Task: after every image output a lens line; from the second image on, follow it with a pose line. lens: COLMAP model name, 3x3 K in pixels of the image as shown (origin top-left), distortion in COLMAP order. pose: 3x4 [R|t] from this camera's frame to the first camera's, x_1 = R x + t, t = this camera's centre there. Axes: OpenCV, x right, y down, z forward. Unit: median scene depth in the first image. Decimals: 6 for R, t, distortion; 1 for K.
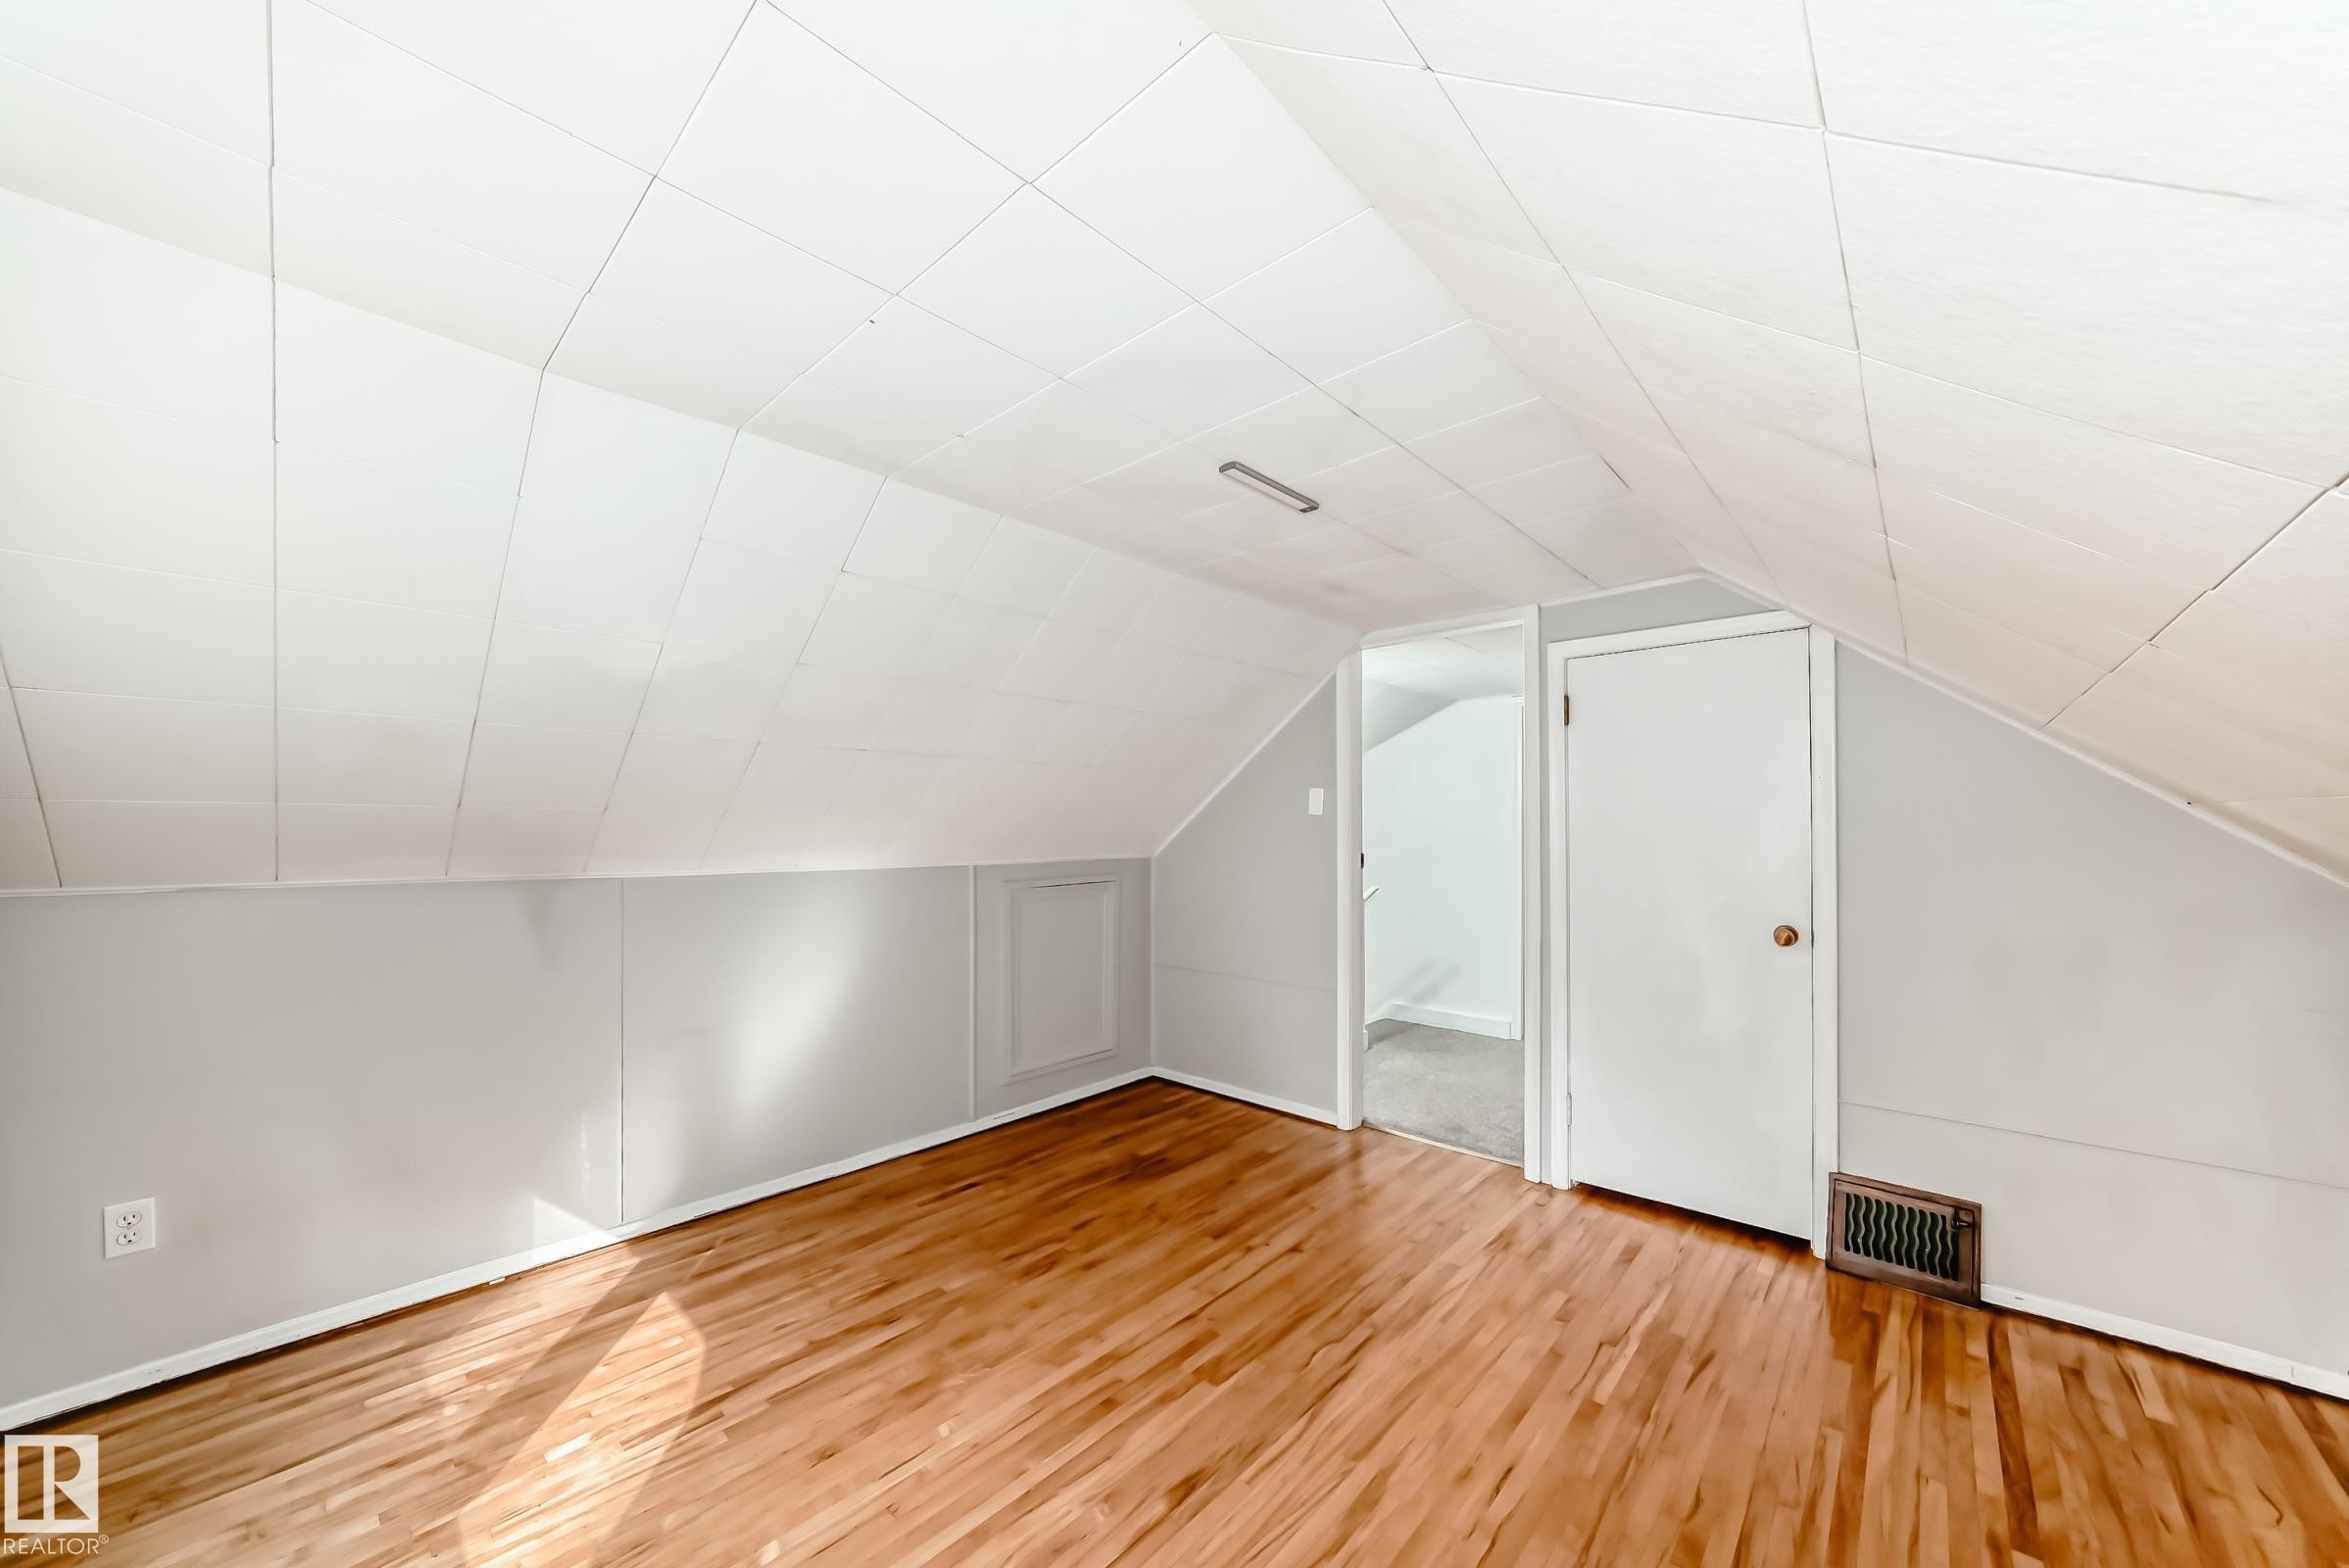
lens RADIAL K [[820.8, 0, 1174.3], [0, 820.8, 814.2], [0, 0, 1]] dist [-0.011096, 0.000563]
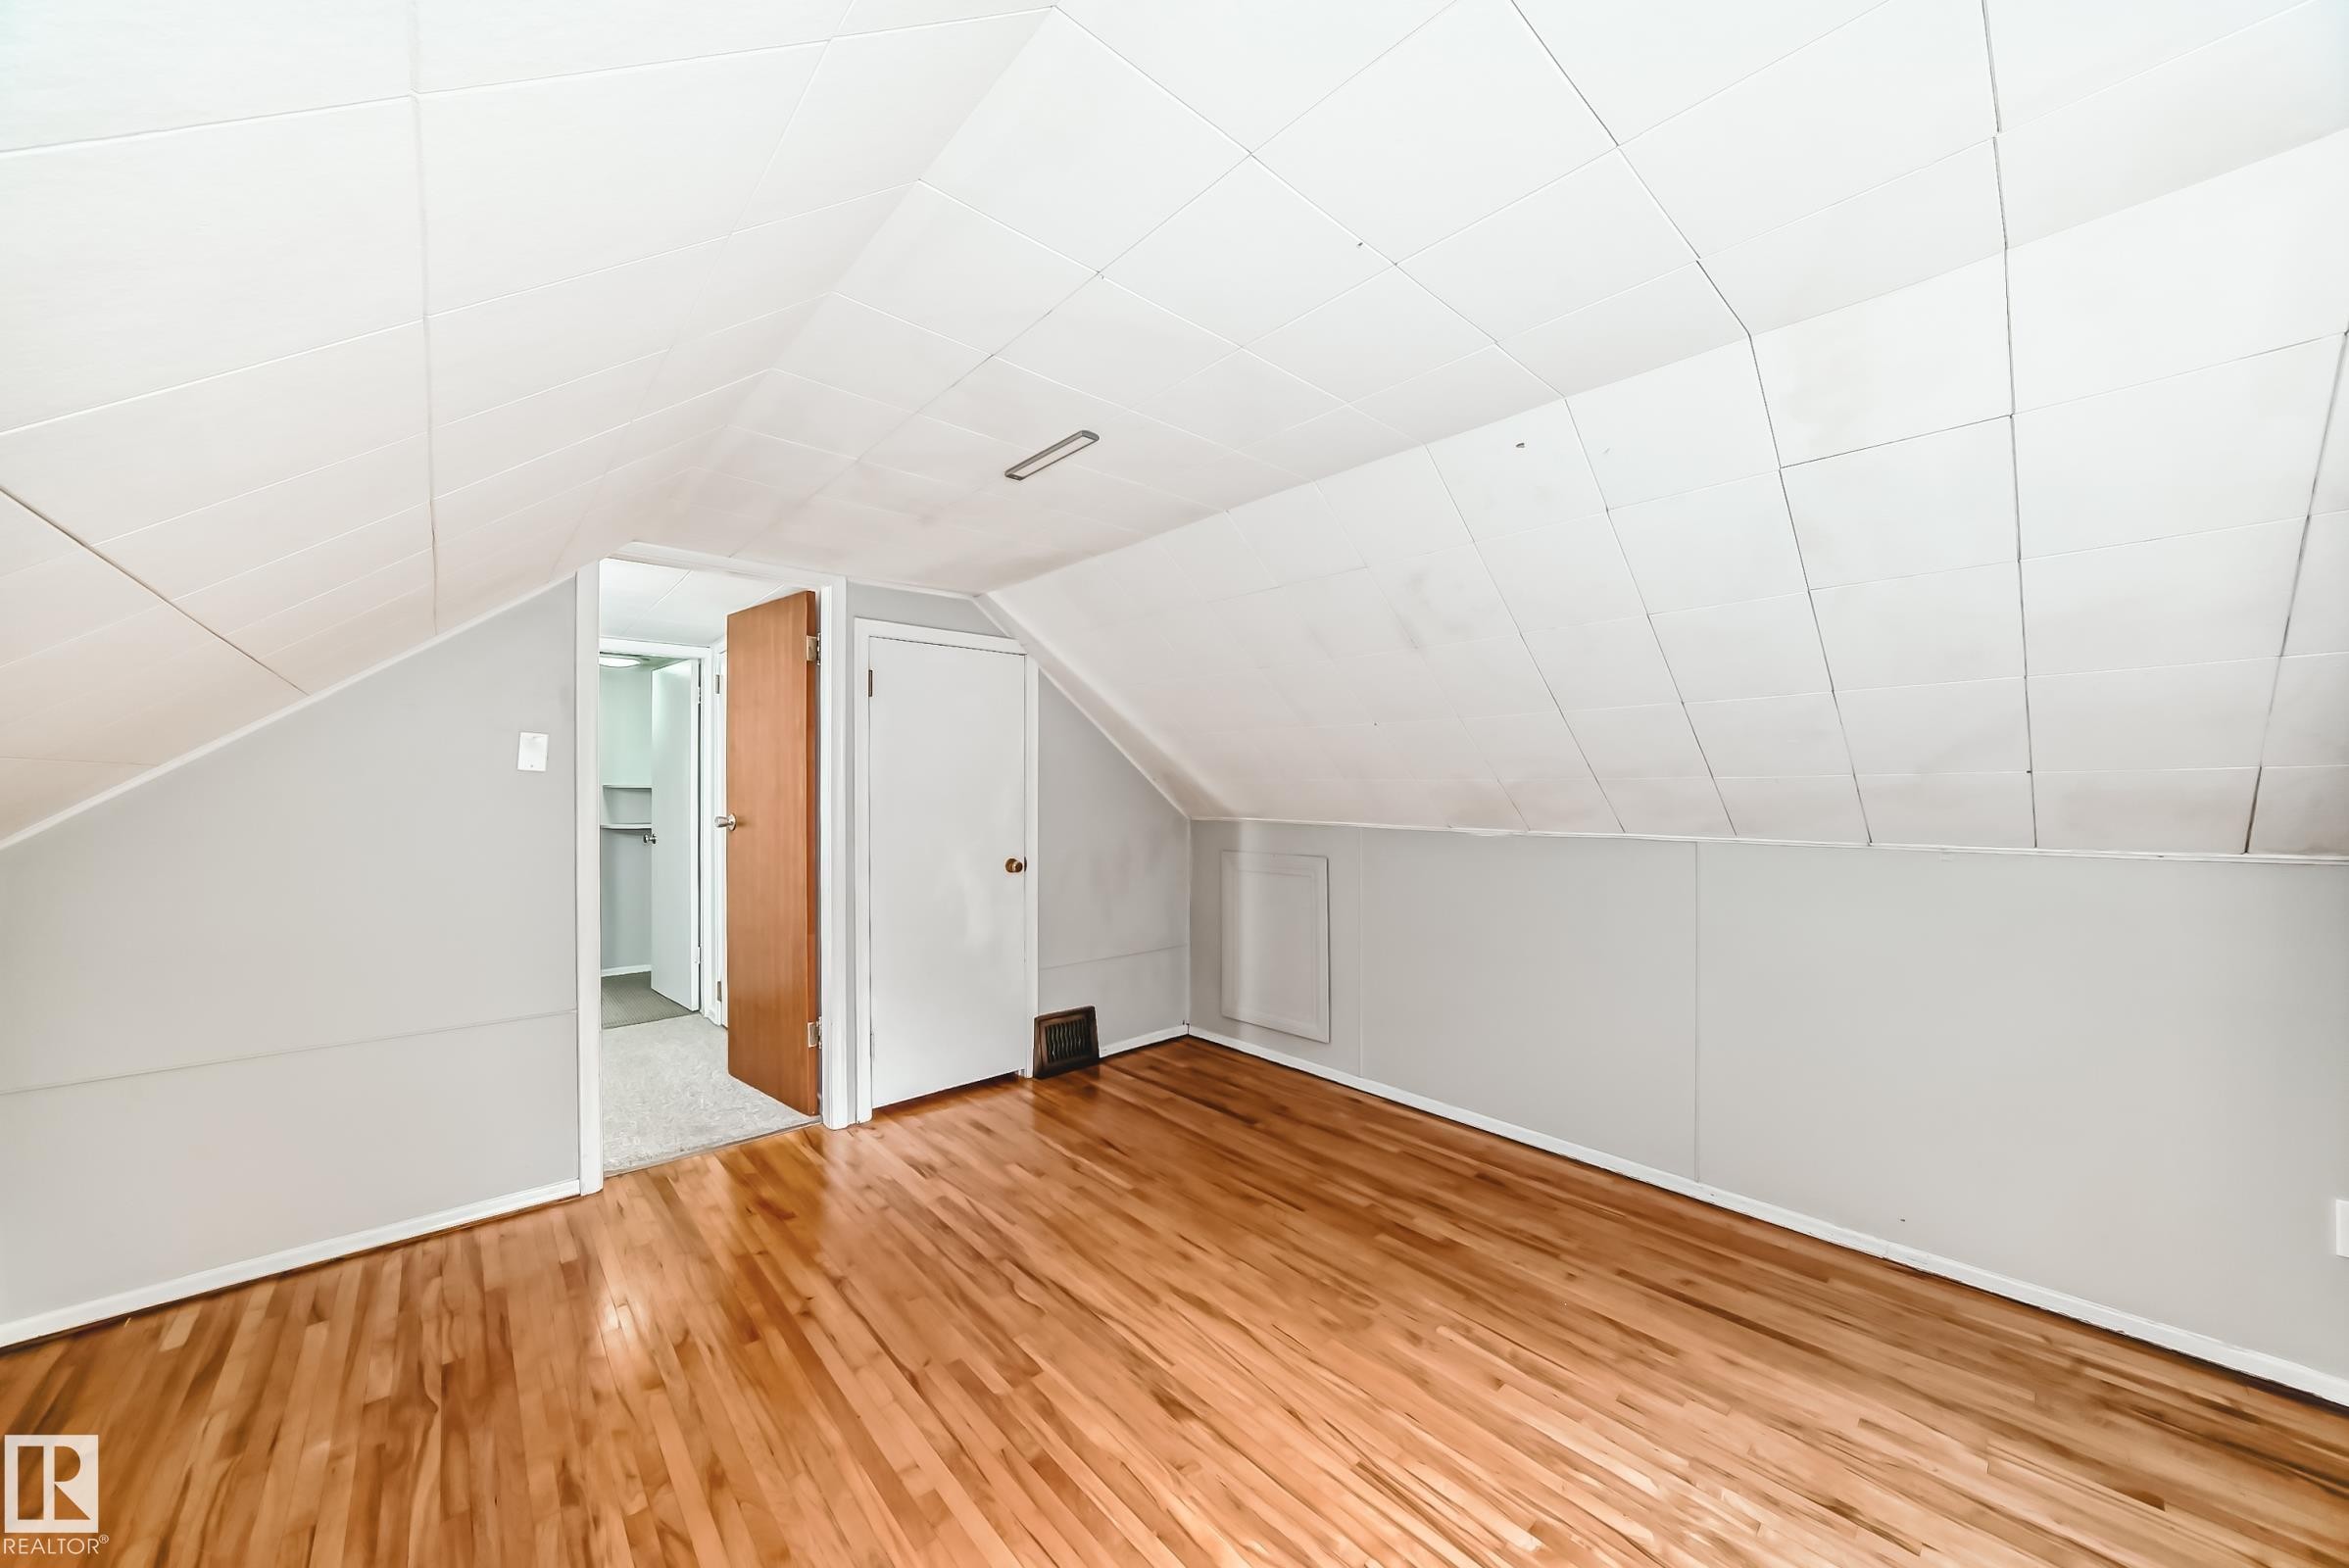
lens RADIAL K [[820.8, 0, 1172.1], [0, 820.8, 791.6], [0, 0, 1]] dist [-0.011096, 0.000563]
pose [[0.105022, 0.002596, 0.994467, -0.714303], [-0.023262, 0.999729, -0.000153, 0.010689], [-0.994198, -0.023117, 0.105053, 0.610980]]
